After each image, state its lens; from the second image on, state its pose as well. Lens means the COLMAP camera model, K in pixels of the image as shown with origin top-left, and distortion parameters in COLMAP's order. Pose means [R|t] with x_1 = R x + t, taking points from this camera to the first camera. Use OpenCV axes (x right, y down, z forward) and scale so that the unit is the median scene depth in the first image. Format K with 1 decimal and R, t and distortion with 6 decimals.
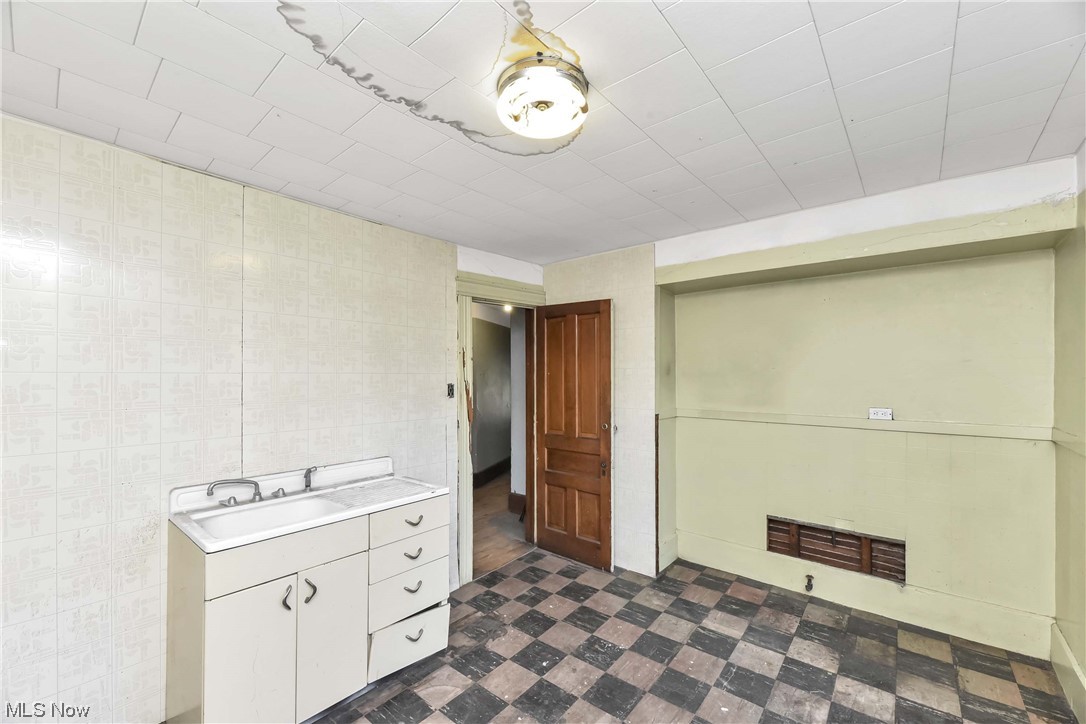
lens RADIAL K [[451.0, 0, 541.7], [0, 451.0, 373.2], [0, 0, 1]] dist [-0.007483, -0.000481]
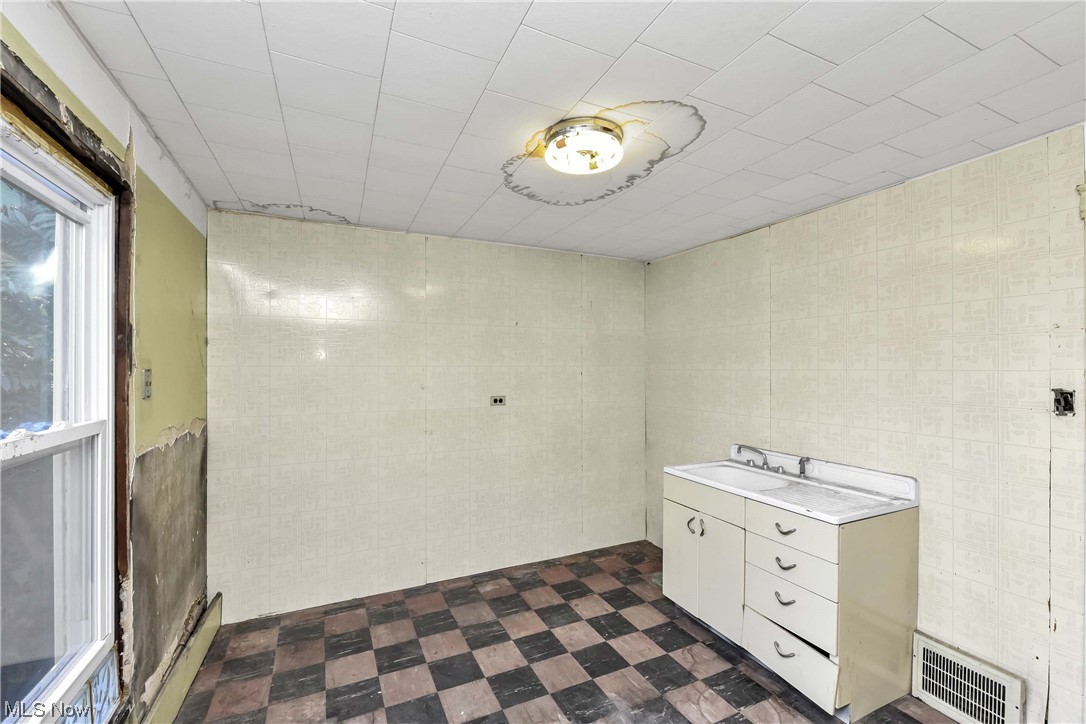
lens RADIAL K [[434.9, 0, 562.5], [0, 434.9, 367.6], [0, 0, 1]] dist [0.001708, -0.006781]
pose [[-0.382537, 0.002774, -0.923936, 0.718690], [0.010035, 0.999949, -0.001153, -0.011867], [0.923886, -0.009713, -0.382546, 0.909907]]
